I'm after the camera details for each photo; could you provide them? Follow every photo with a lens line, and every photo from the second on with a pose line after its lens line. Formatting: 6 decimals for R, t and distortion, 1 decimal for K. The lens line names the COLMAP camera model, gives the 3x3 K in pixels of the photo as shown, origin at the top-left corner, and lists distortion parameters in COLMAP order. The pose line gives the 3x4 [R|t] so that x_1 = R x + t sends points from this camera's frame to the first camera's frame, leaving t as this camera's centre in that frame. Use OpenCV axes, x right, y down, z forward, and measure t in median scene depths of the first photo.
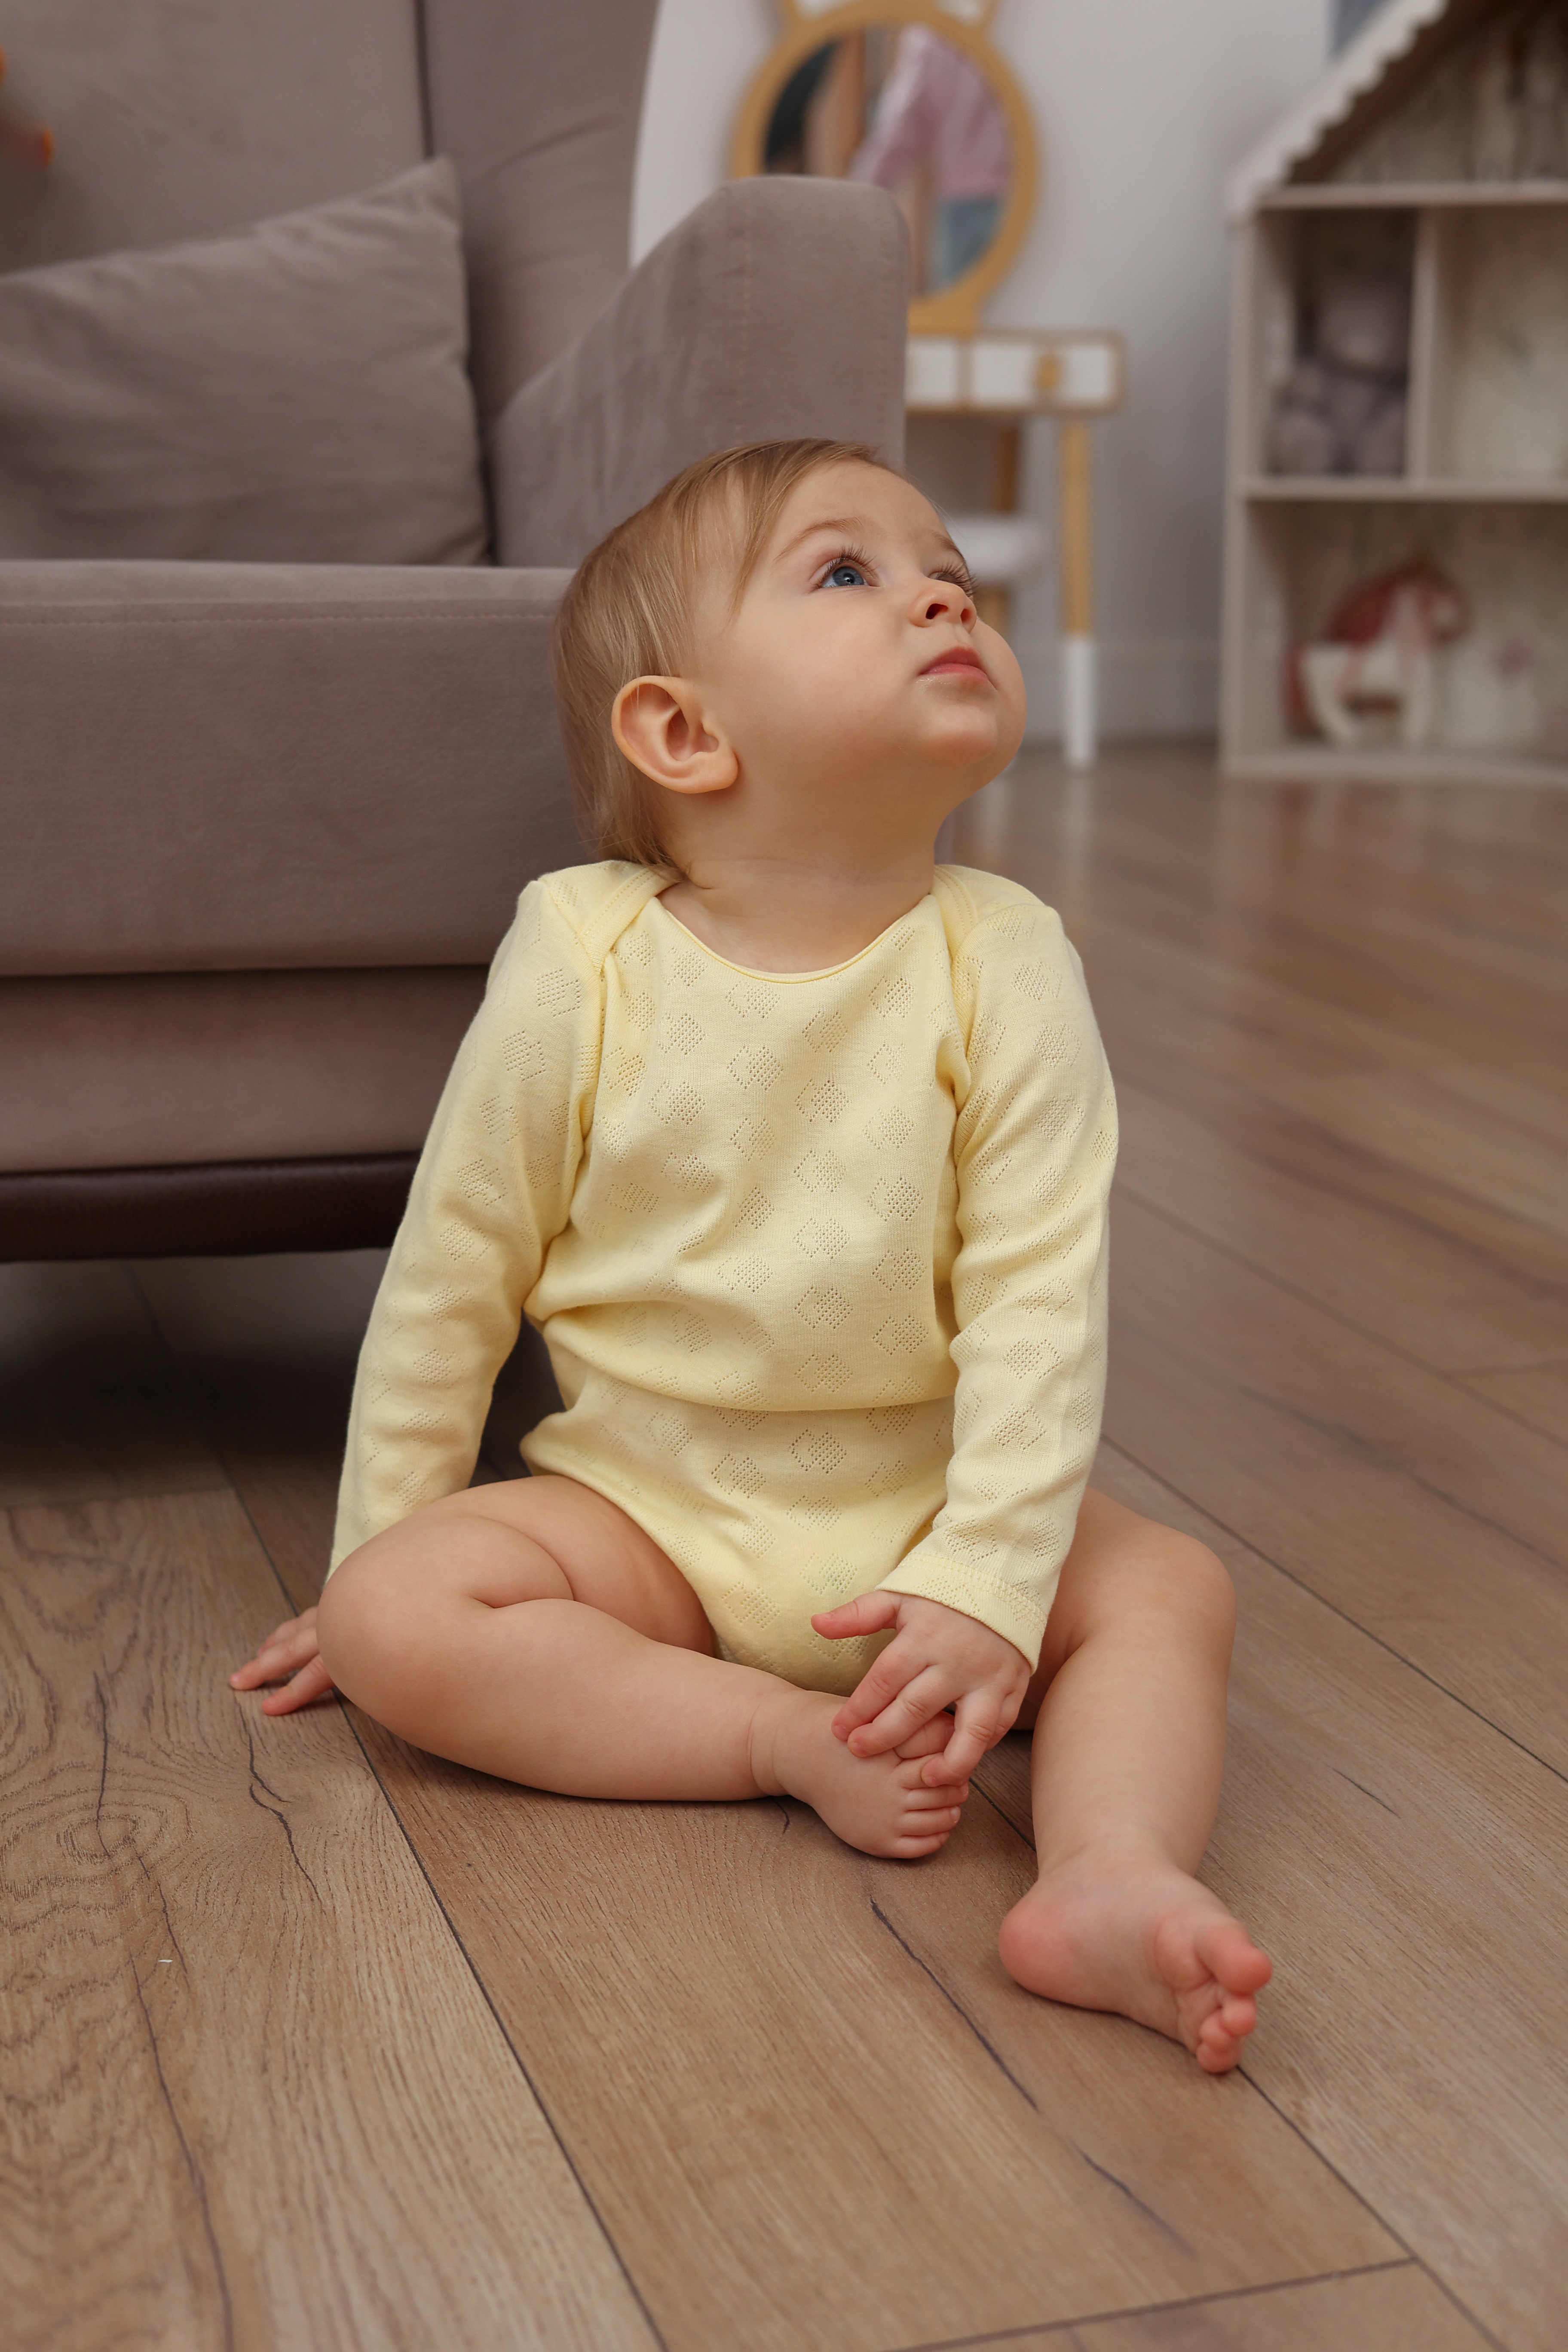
lens RADIAL K [[3462.5, 0, 784.0], [0, 3462.5, 1176.0], [0, 0, 1]] dist [0.070008, -0.436132]
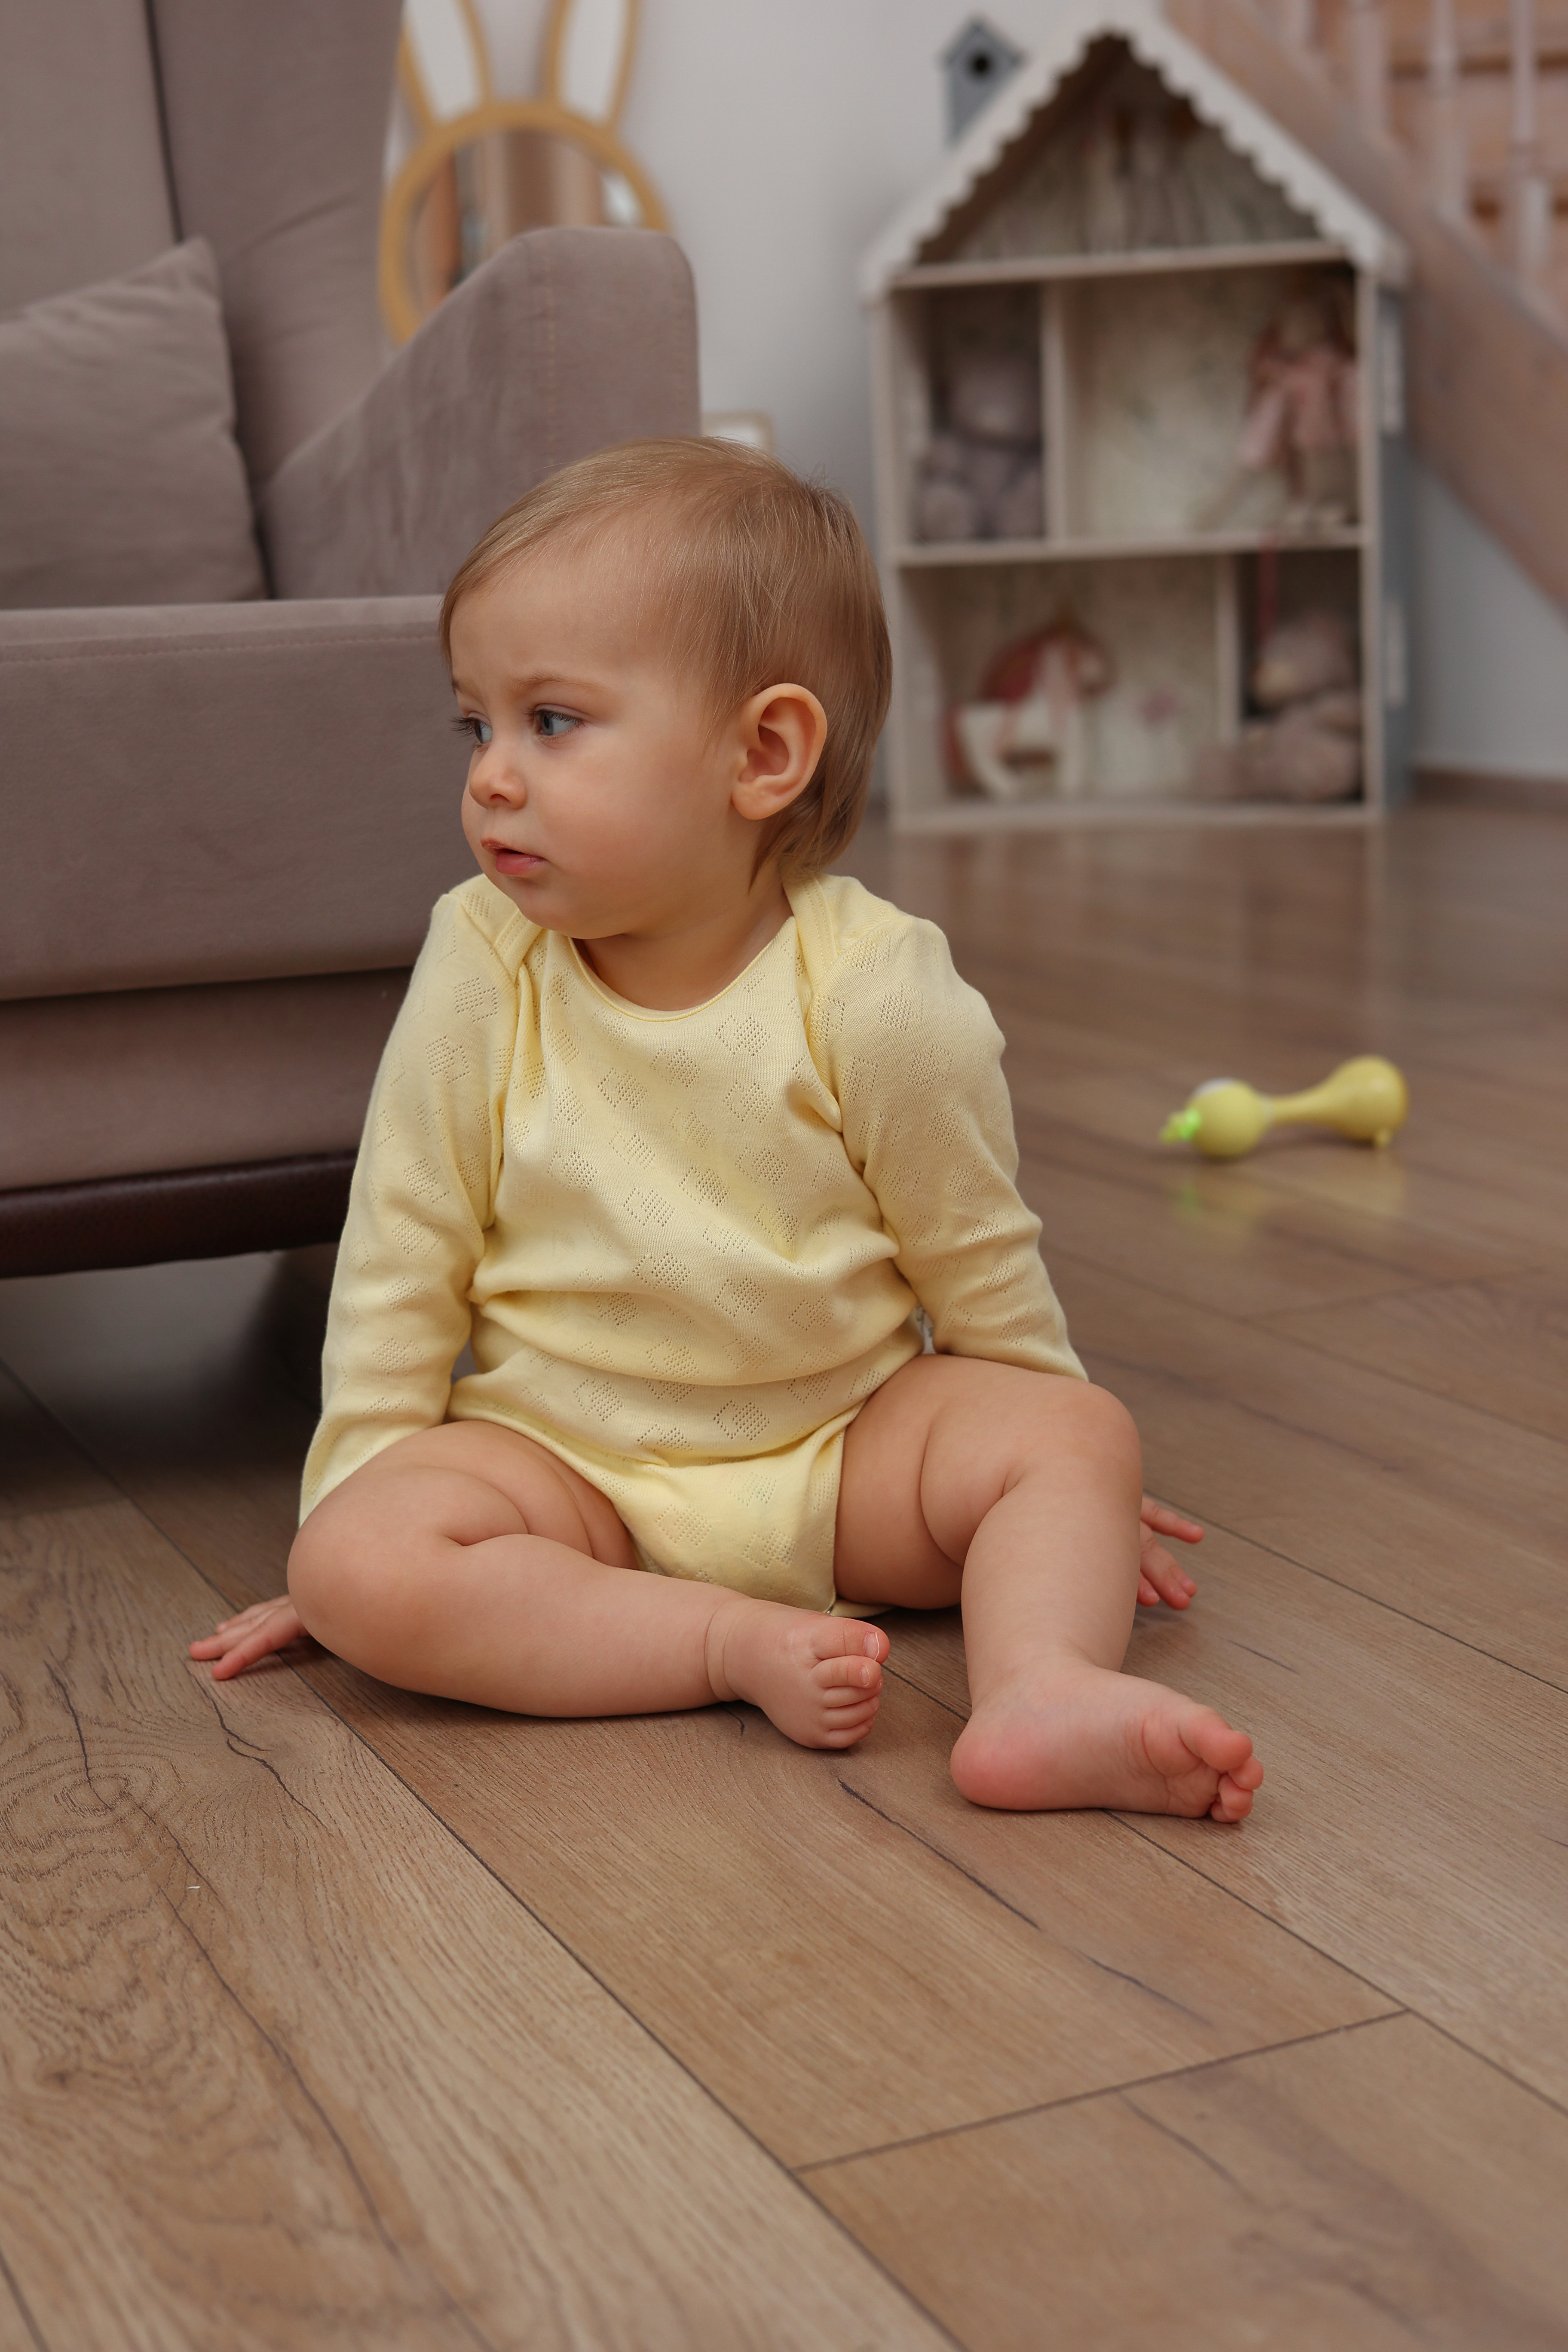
lens RADIAL K [[3462.5, 0, 784.0], [0, 3462.5, 1176.0], [0, 0, 1]] dist [0.070008, -0.436132]
pose [[0.991490, -0.068041, 0.110984, -0.093334], [0.071705, 0.996994, -0.029356, 0.049018], [-0.108652, 0.037064, 0.993389, -0.071796]]
